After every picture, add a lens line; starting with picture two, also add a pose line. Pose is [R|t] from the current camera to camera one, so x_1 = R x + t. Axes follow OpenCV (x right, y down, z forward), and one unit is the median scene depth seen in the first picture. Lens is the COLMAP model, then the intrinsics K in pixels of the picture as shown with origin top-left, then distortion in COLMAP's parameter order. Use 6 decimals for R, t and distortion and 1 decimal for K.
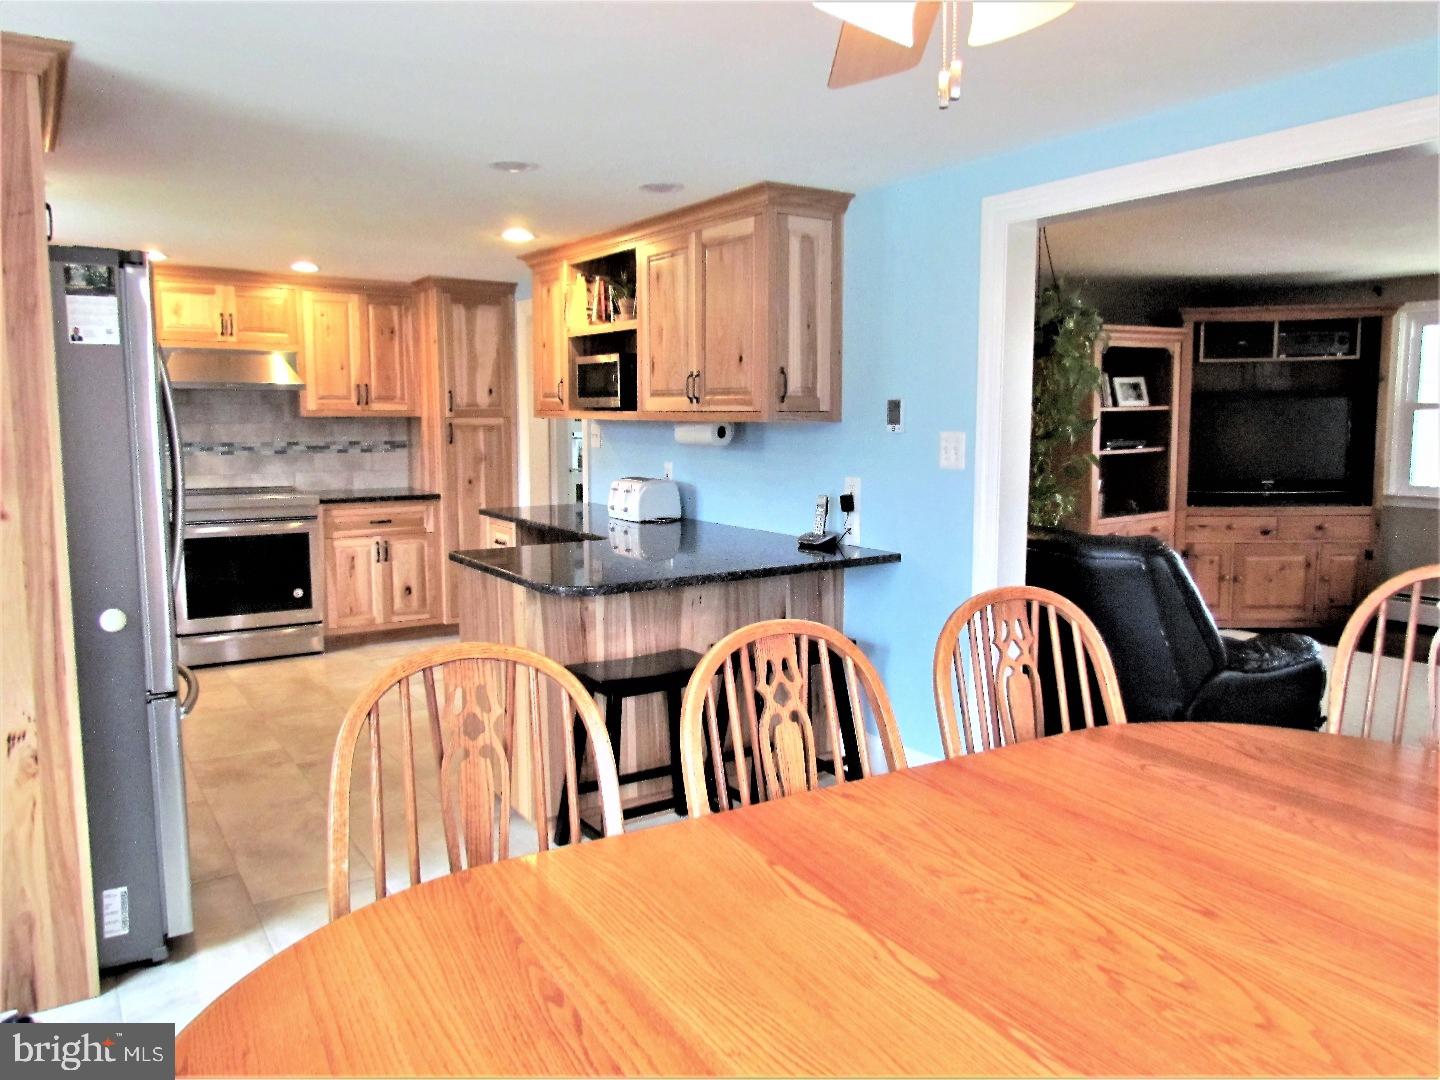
lens RADIAL K [[1055.5, 0, 718.8], [0, 1055.5, 536.3], [0, 0, 1]] dist [-0.012300, 0.014951]
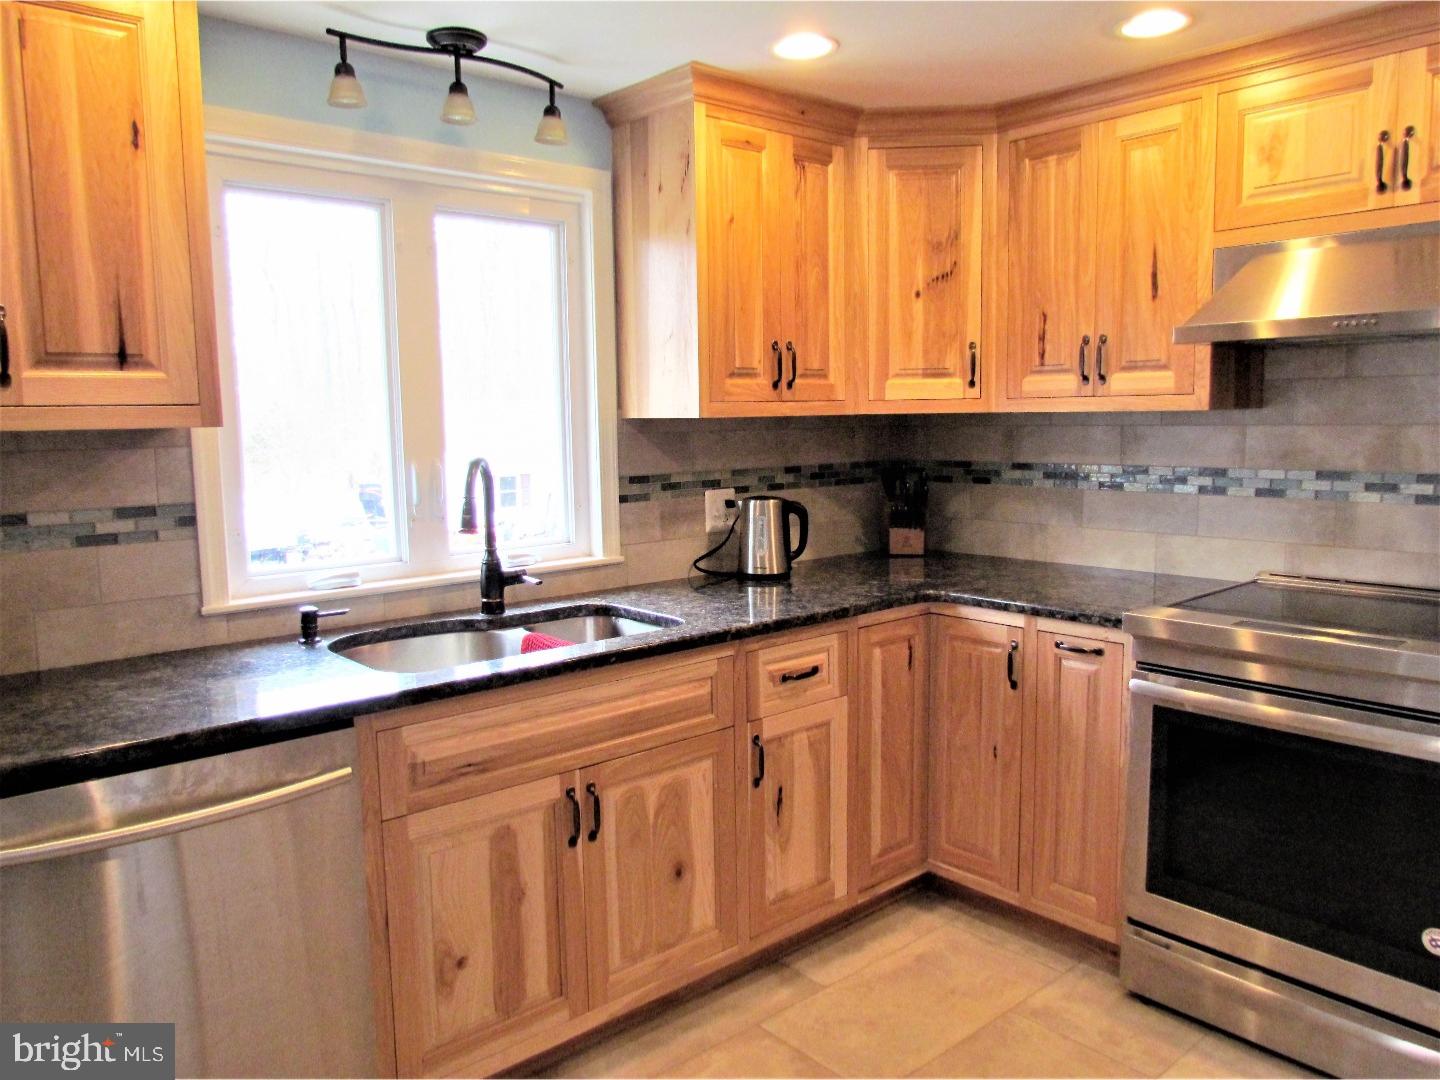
lens RADIAL K [[1055.5, 0, 719.4], [0, 1055.5, 535.0], [0, 0, 1]] dist [-0.012300, 0.014951]
pose [[0.141502, 0.107267, -0.984109, -0.105562], [-0.099968, 0.990579, 0.093598, -0.070501], [0.984877, 0.085135, 0.150892, 0.626409]]
